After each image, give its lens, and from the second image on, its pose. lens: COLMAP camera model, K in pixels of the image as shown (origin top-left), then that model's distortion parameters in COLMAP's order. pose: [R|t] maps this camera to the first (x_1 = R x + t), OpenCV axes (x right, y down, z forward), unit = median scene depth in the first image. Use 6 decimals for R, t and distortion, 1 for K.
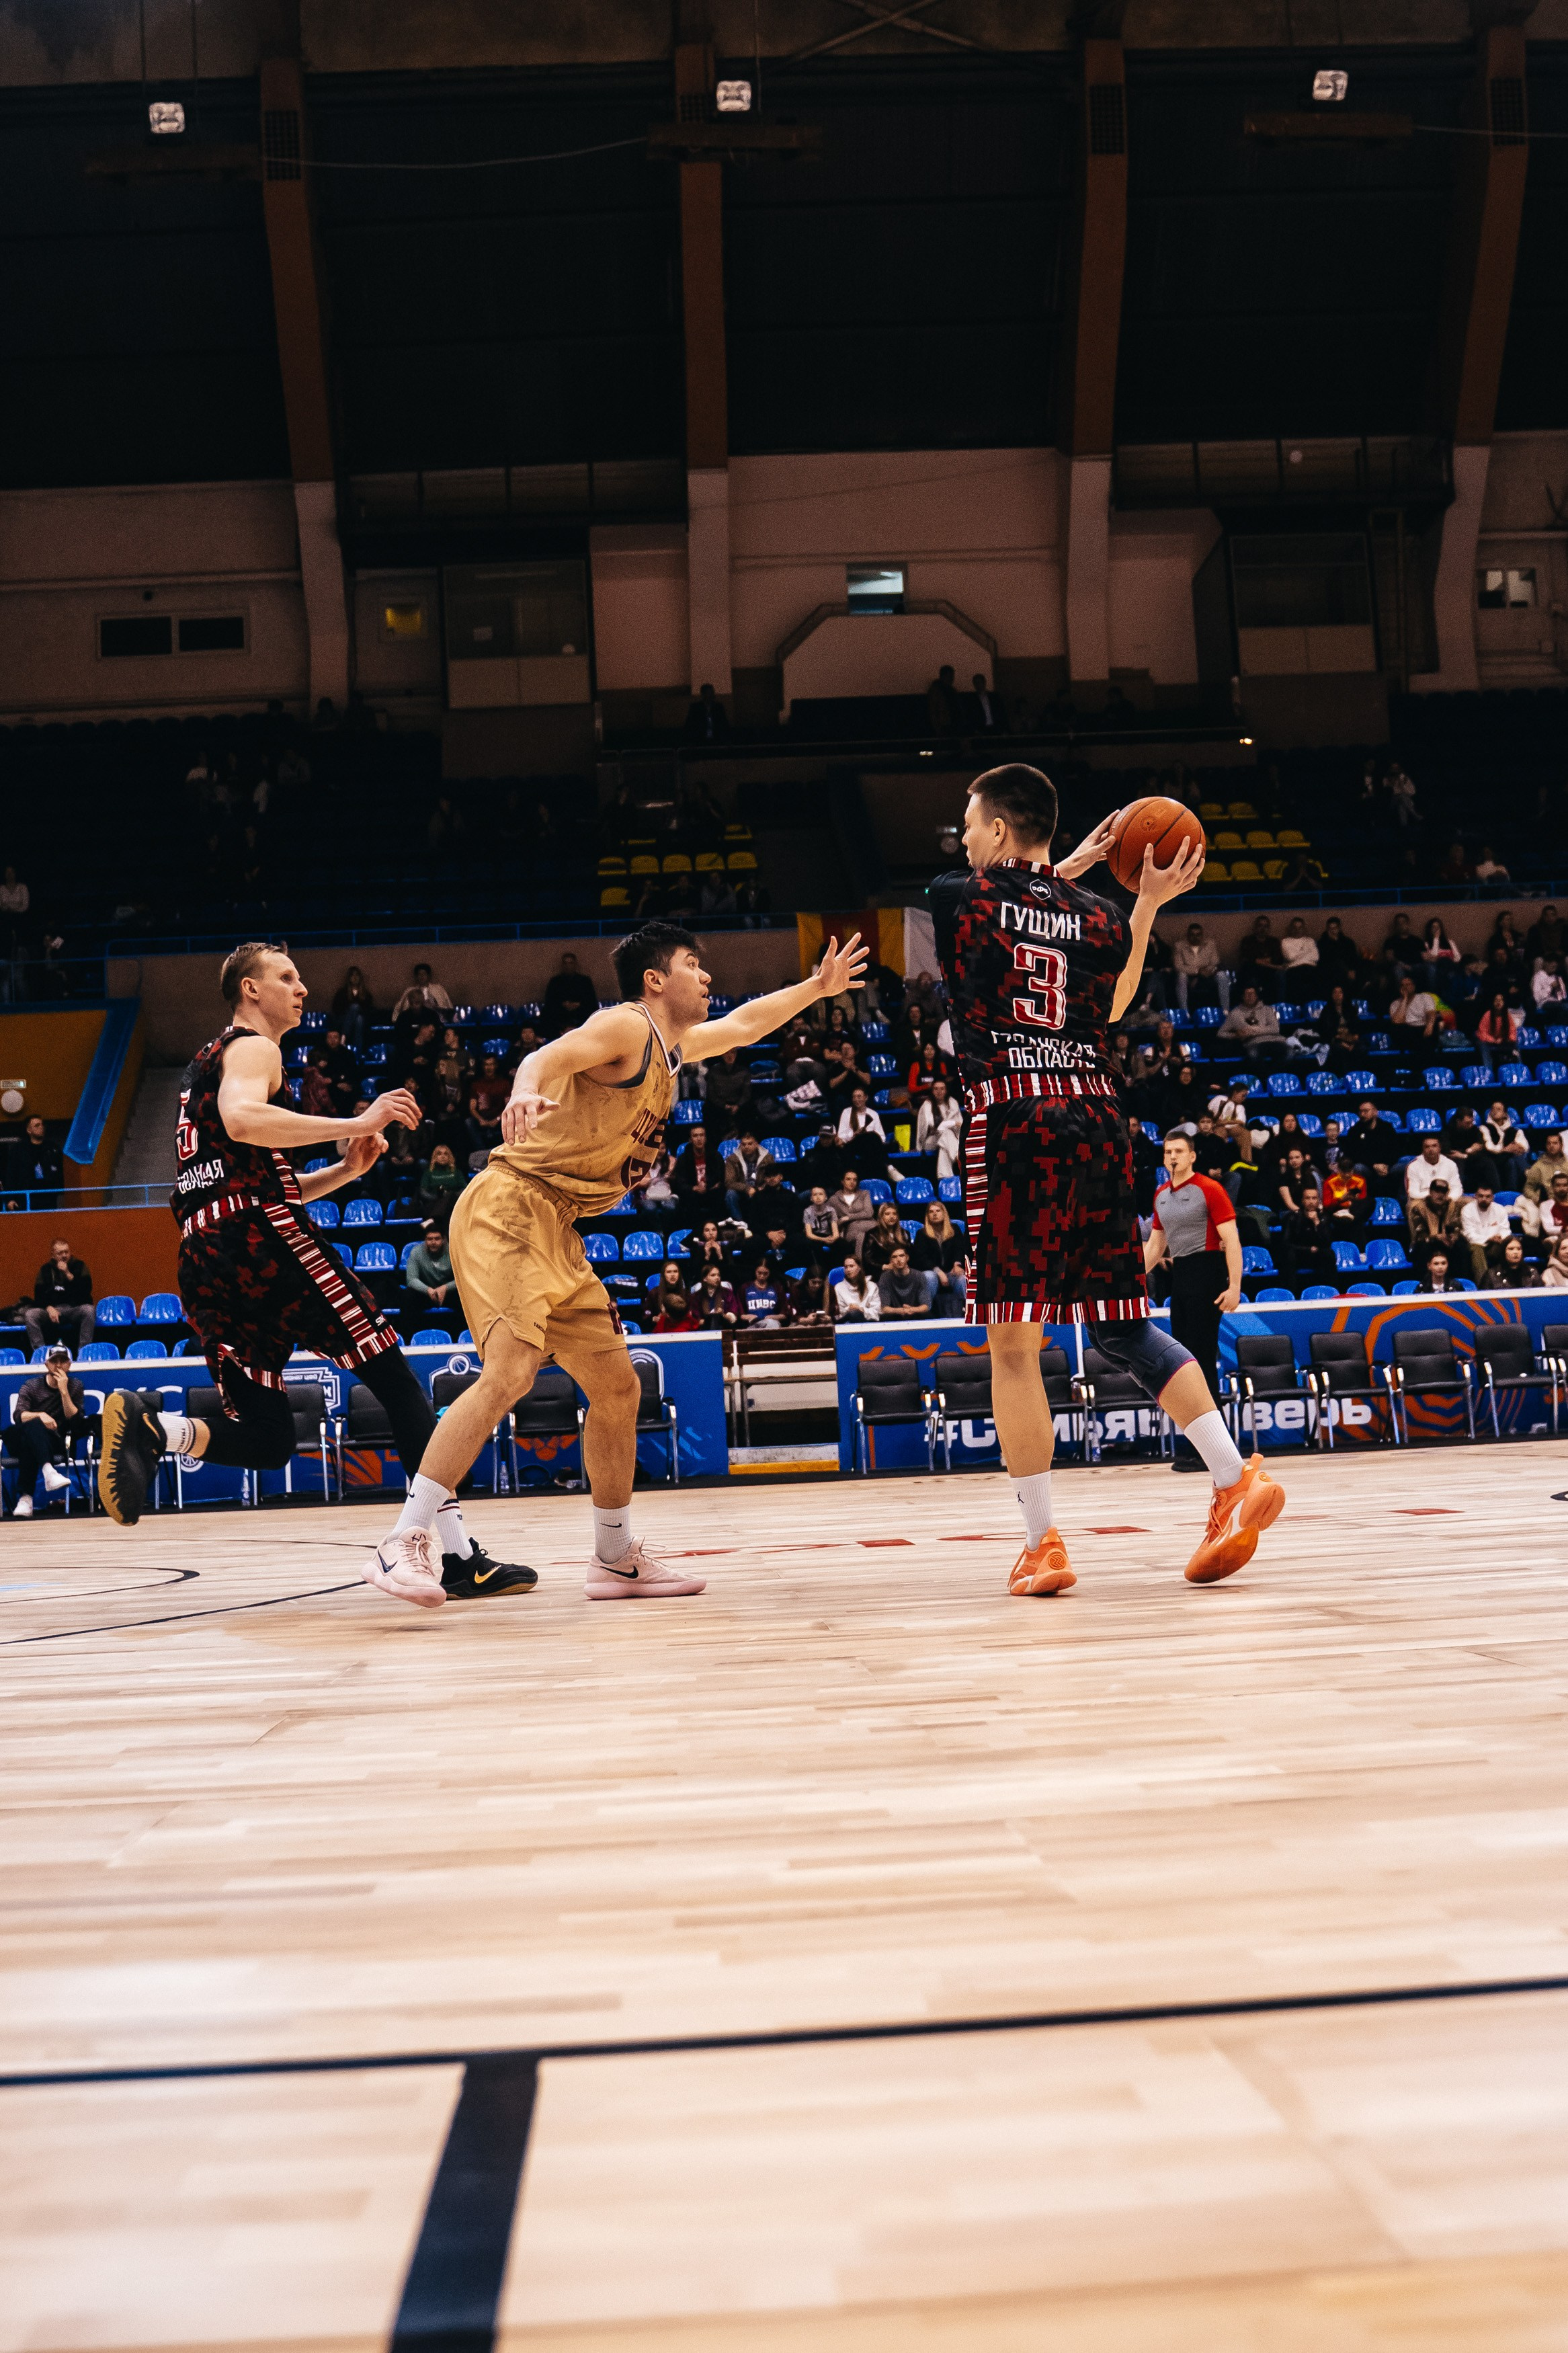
lens RADIAL K [[2879.3, 0, 776.5], [0, 2879.3, 1191.8], [0, 0, 1]] dist [-0.109525, 0.000000]
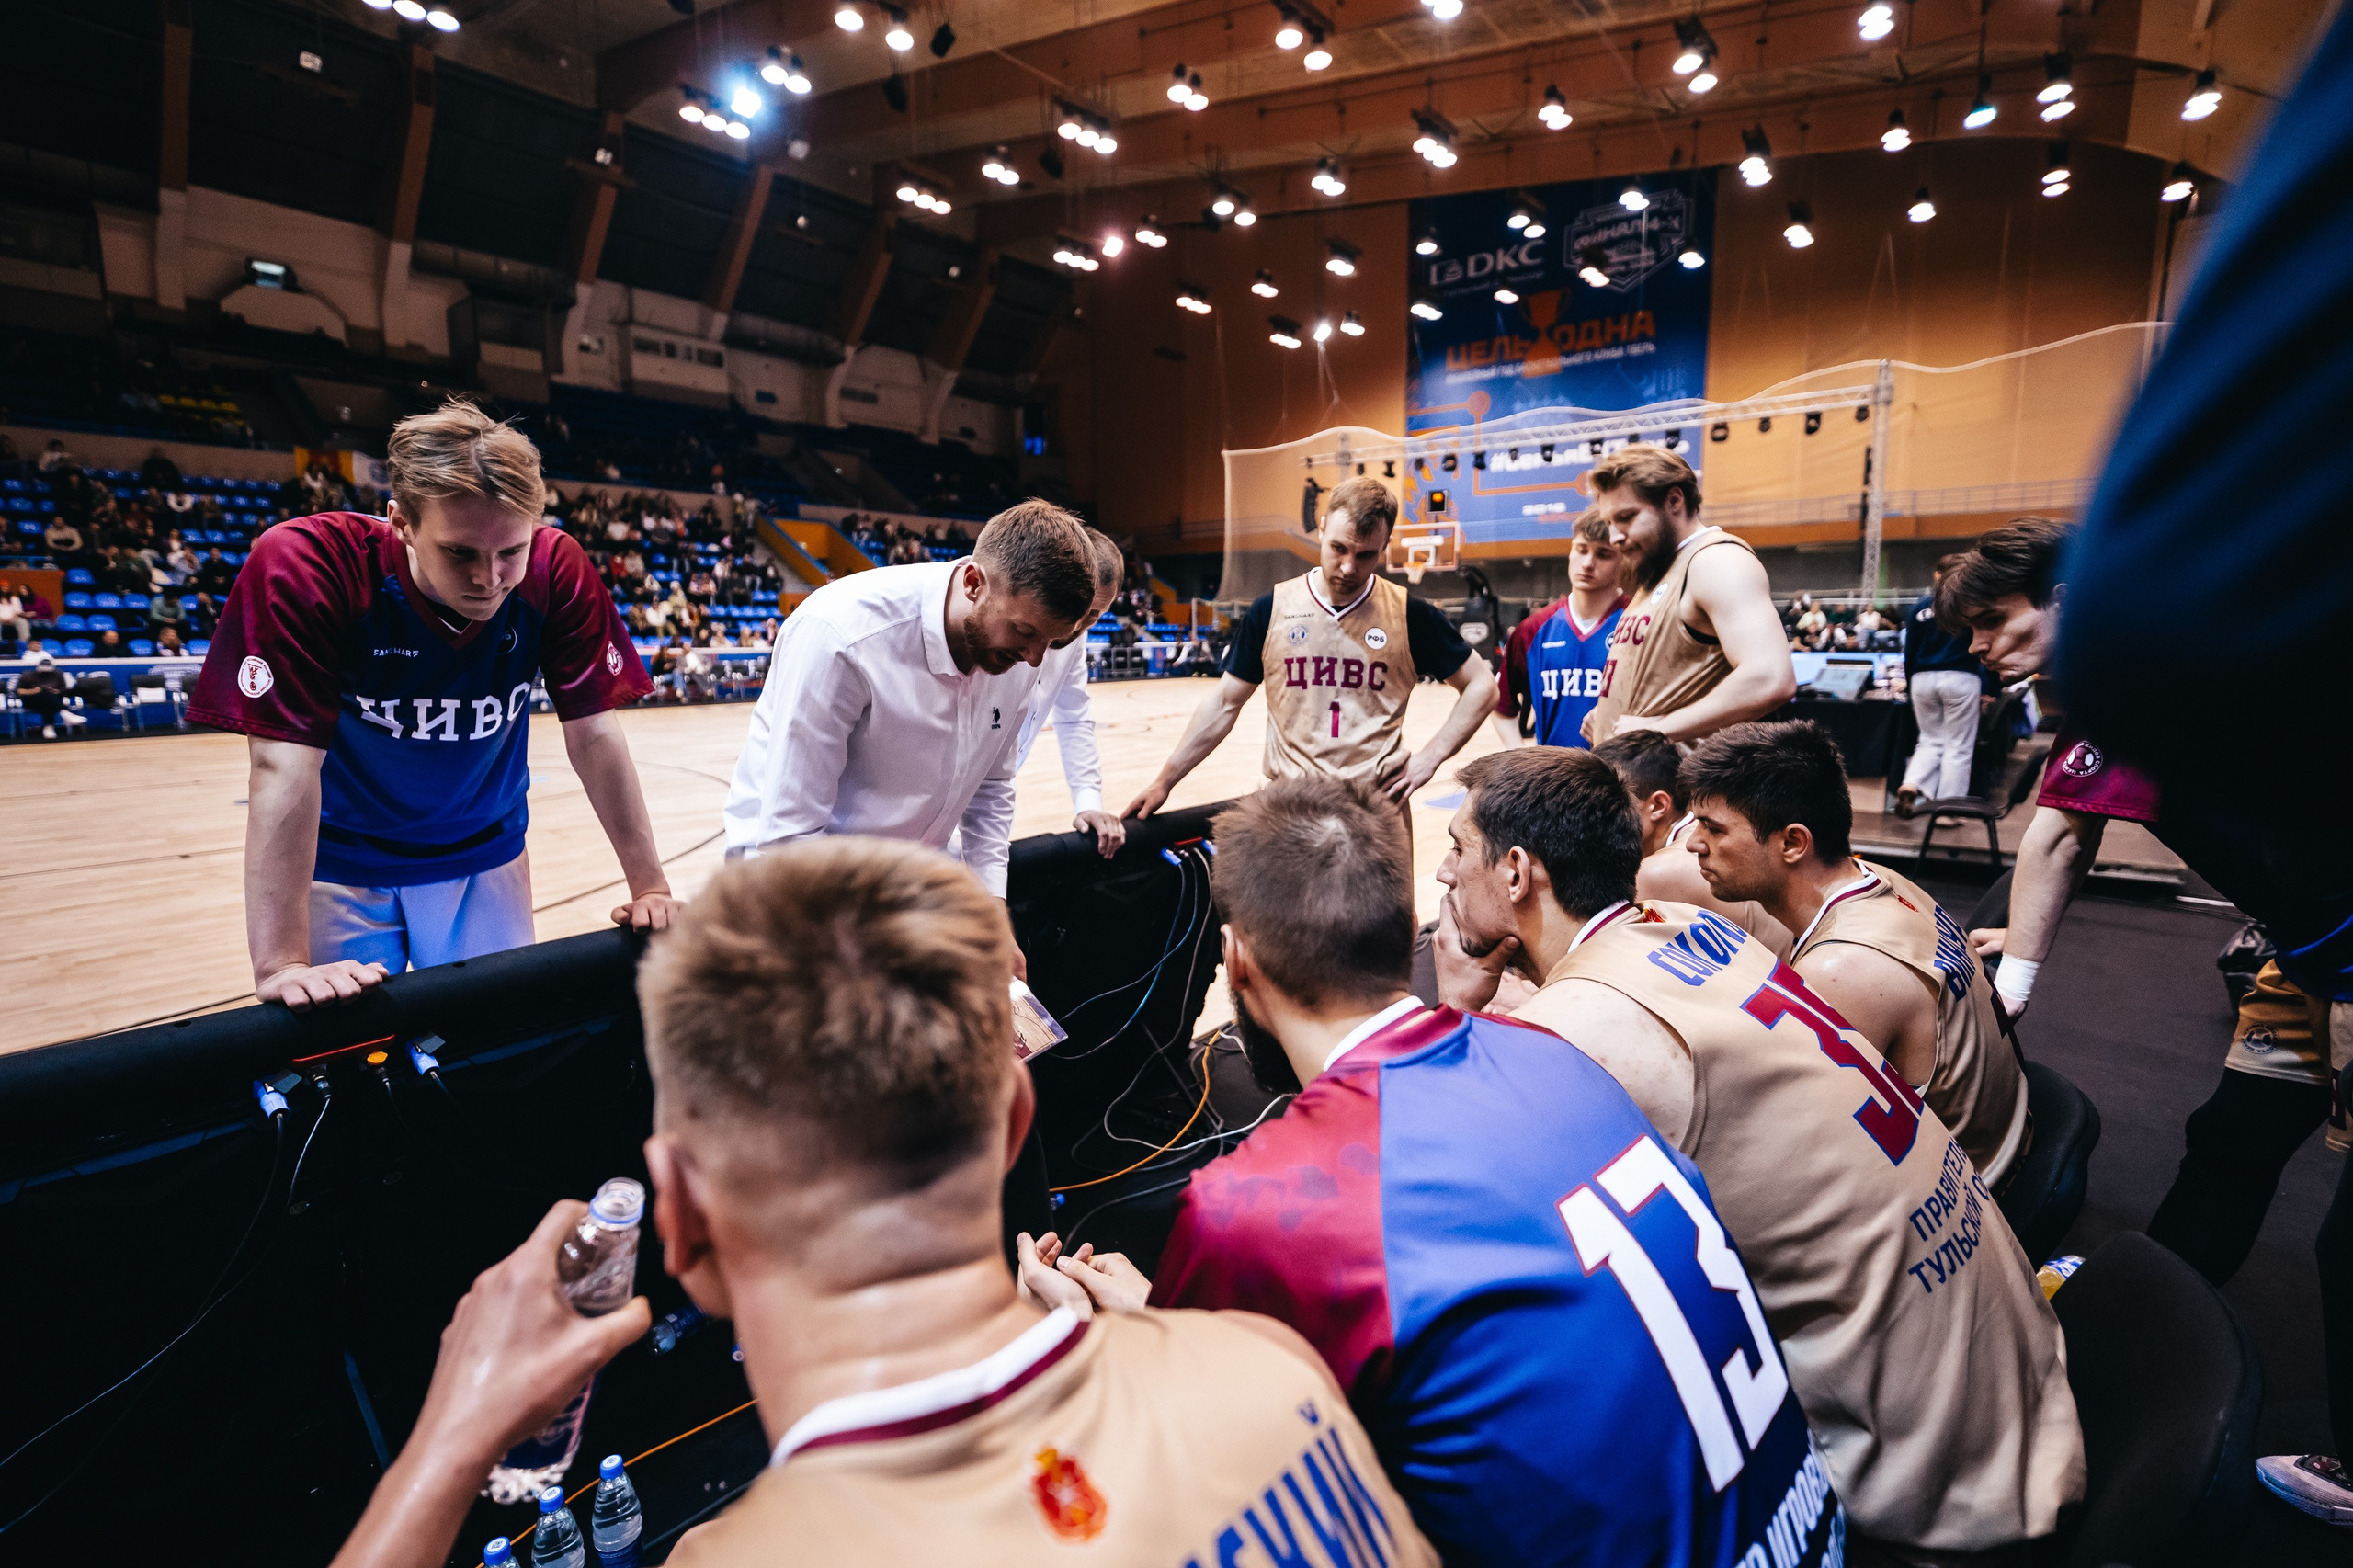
lens RADIAL K [[1080.9, 0, 1172.2], [0, 1080.9, 777.3], [0, 0, 1]] dist [0.000098, -0.004783]
pose [[0.662390, -0.050020, 0.747488, -0.144903], [-0.089347, 0.985373, 0.145114, -0.022286], [-0.743812, -0.162908, 0.648232, -0.062638]]
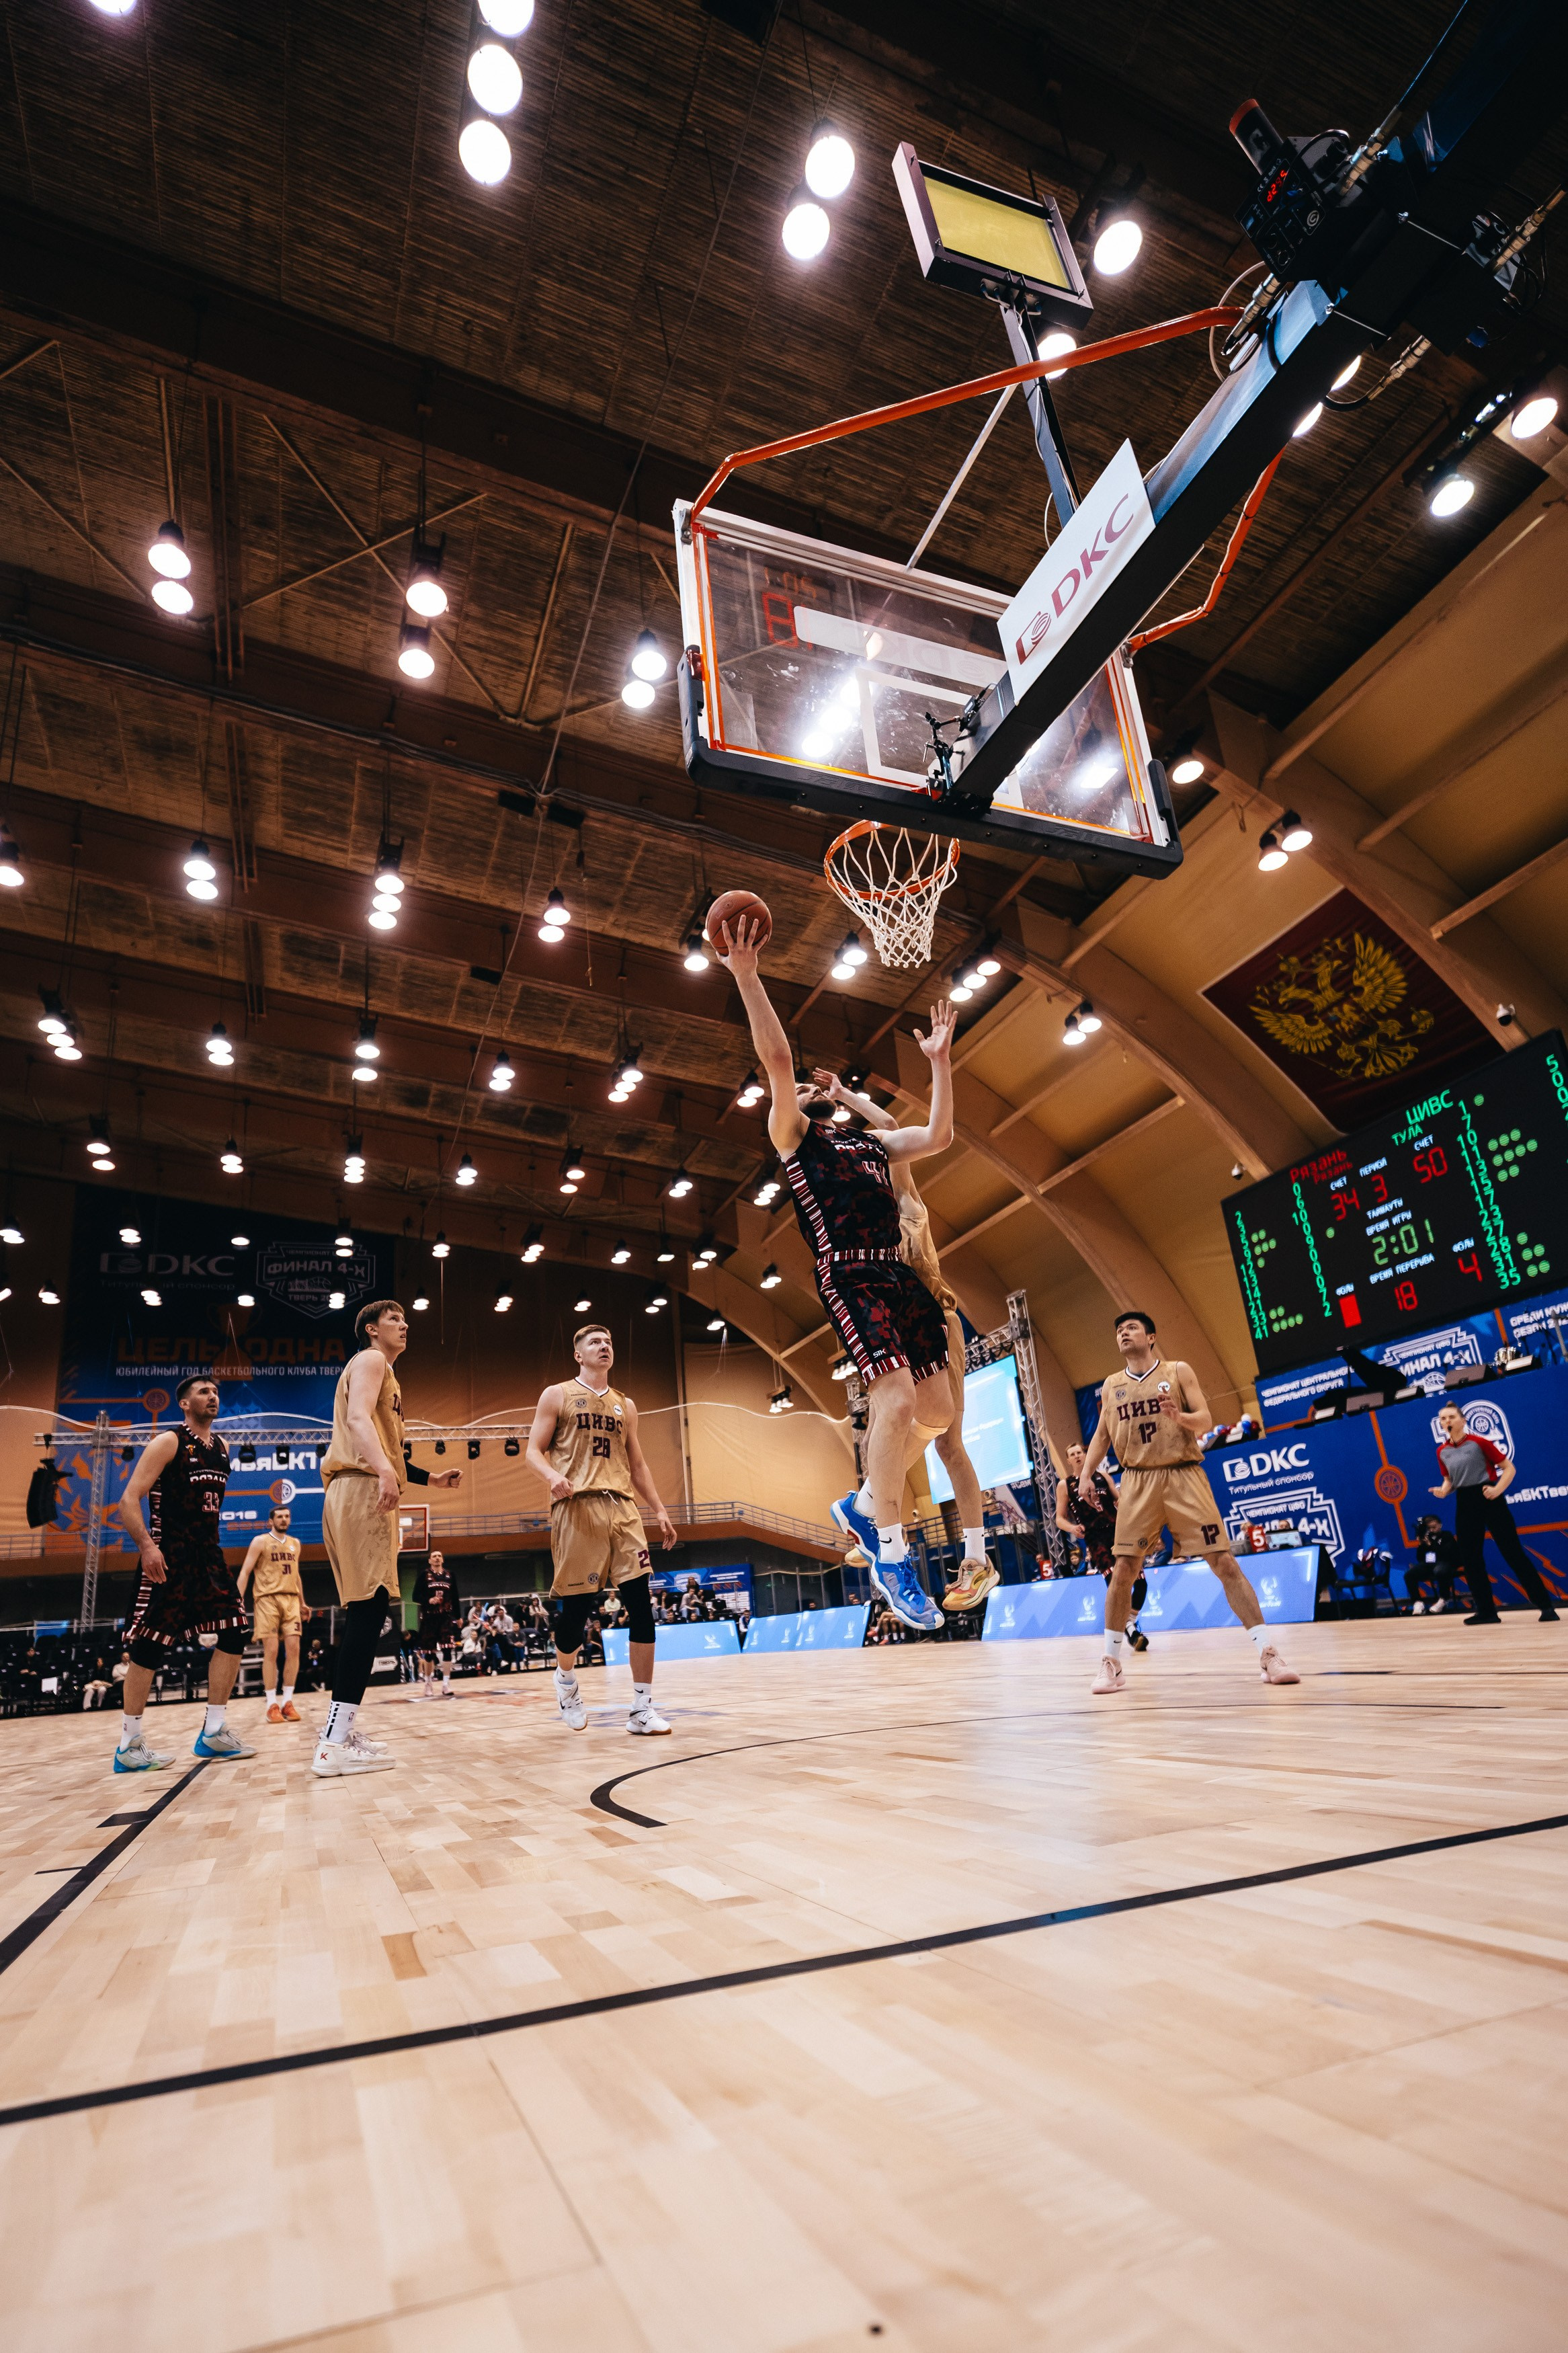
lens RADIAL K [[1158.0, 0, 722.0], [0, 1158.0, 1267.2], [0, 0, 1]] dist [-0.004489, -0.002680]
pose [[-0.284084, 0.363554, 0.887201, -0.249566], [0.019337, 0.927309, -0.373798, 0.031954], [-0.958604, -0.089034, -0.270463, 0.258101]]
